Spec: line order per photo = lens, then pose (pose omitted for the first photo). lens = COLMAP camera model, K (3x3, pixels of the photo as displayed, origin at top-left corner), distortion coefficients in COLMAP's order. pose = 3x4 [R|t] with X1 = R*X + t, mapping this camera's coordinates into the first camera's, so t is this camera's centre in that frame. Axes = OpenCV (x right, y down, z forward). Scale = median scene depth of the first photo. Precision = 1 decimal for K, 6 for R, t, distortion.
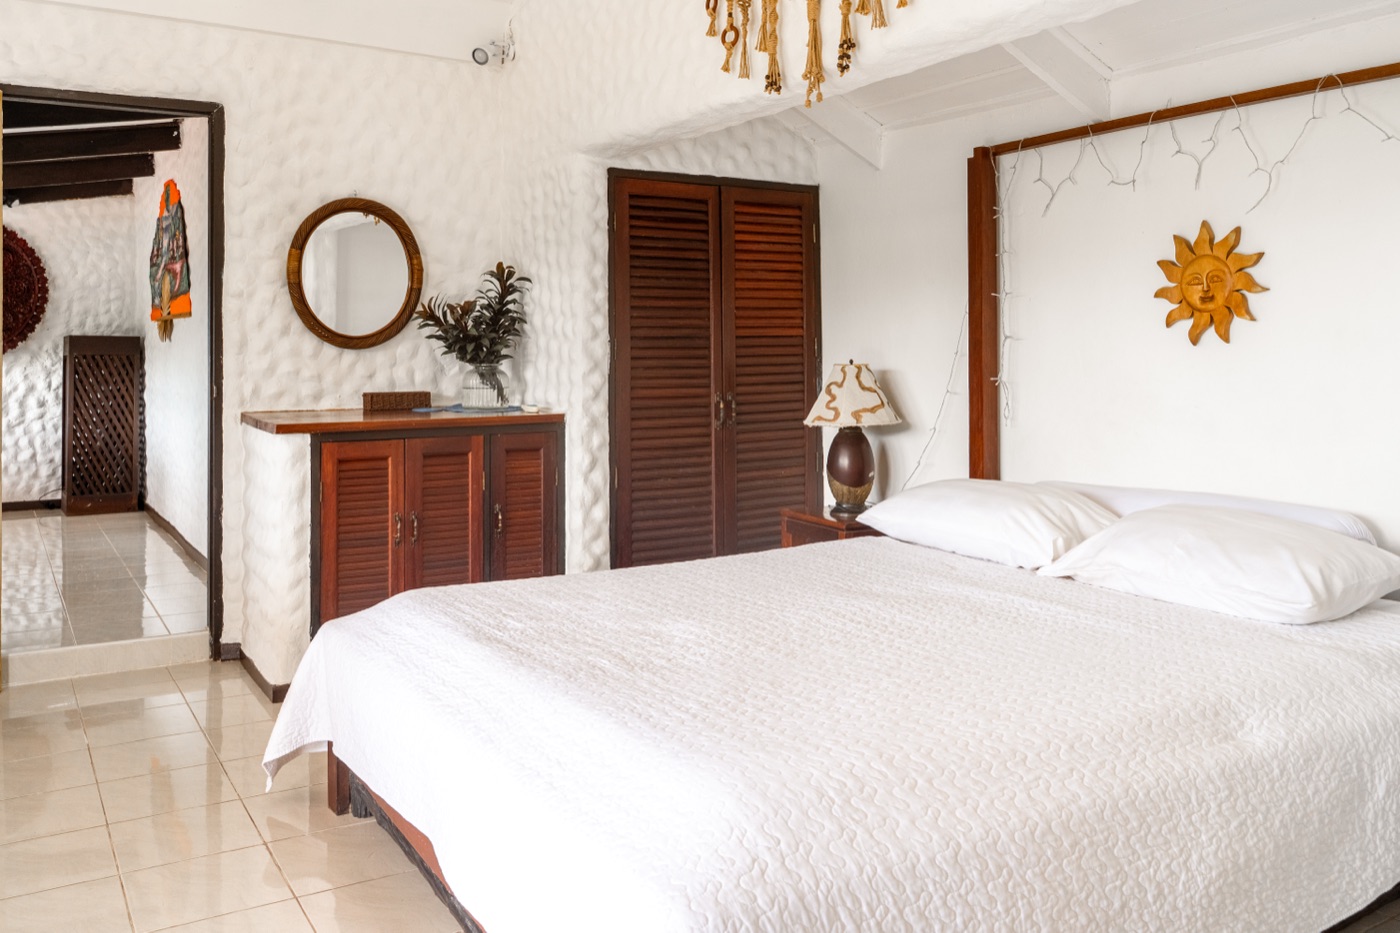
lens RADIAL K [[1153.3, 0, 698.2], [0, 1153.3, 357.7], [0, 0, 1]] dist [-0.004597, -0.007681]
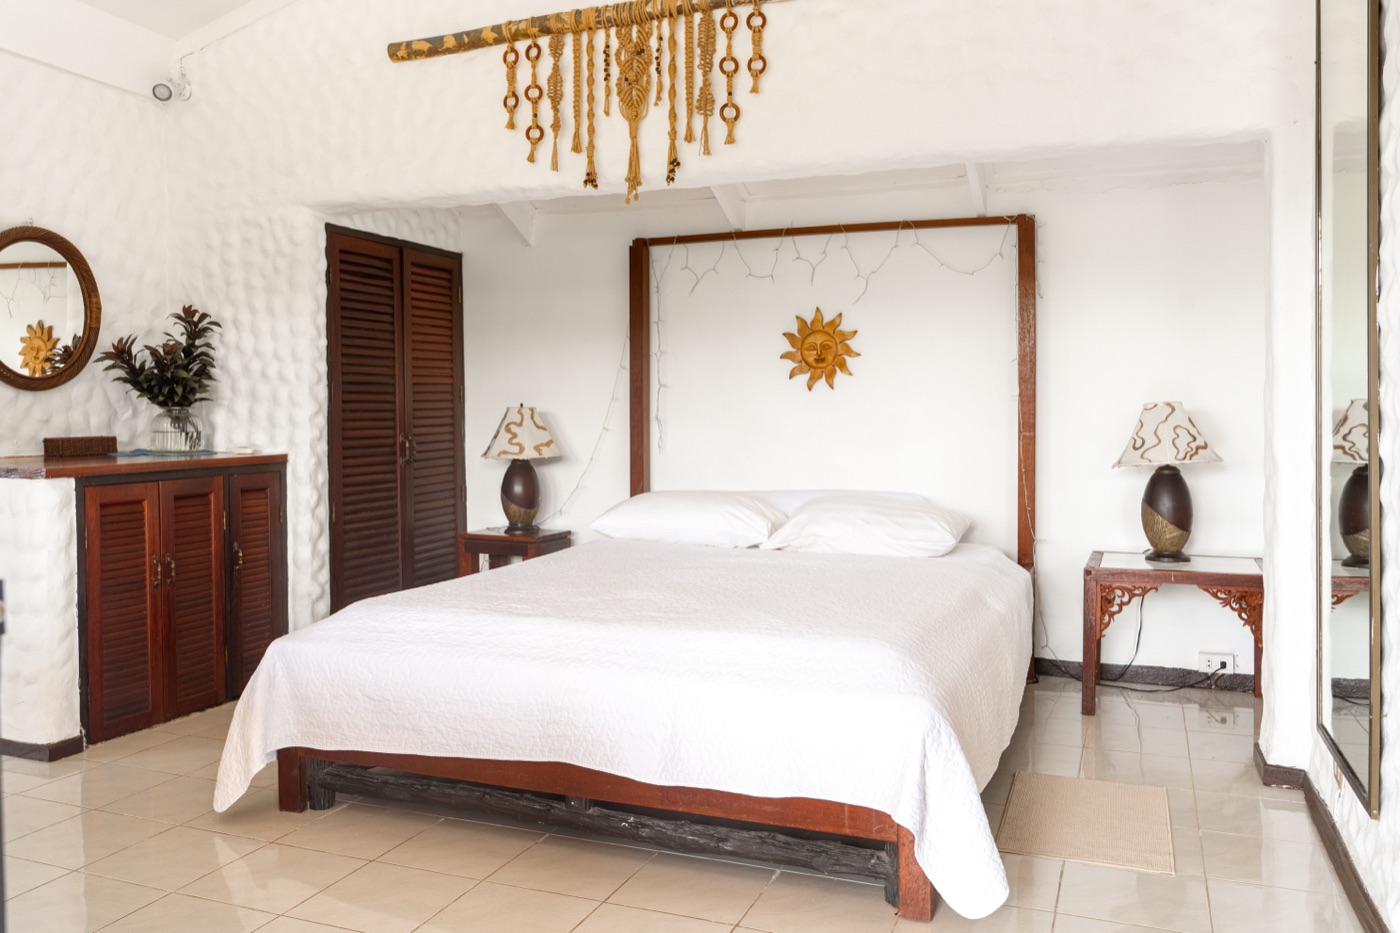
lens RADIAL K [[1126.3, 0, 700.0], [0, 1126.3, 466.5], [0, 0, 1]] dist [-0.000507, -0.009773]
pose [[0.789820, -0.031001, 0.612555, -0.450352], [0.005162, 0.999022, 0.043904, 0.016822], [-0.613317, -0.031514, 0.789208, -0.044389]]
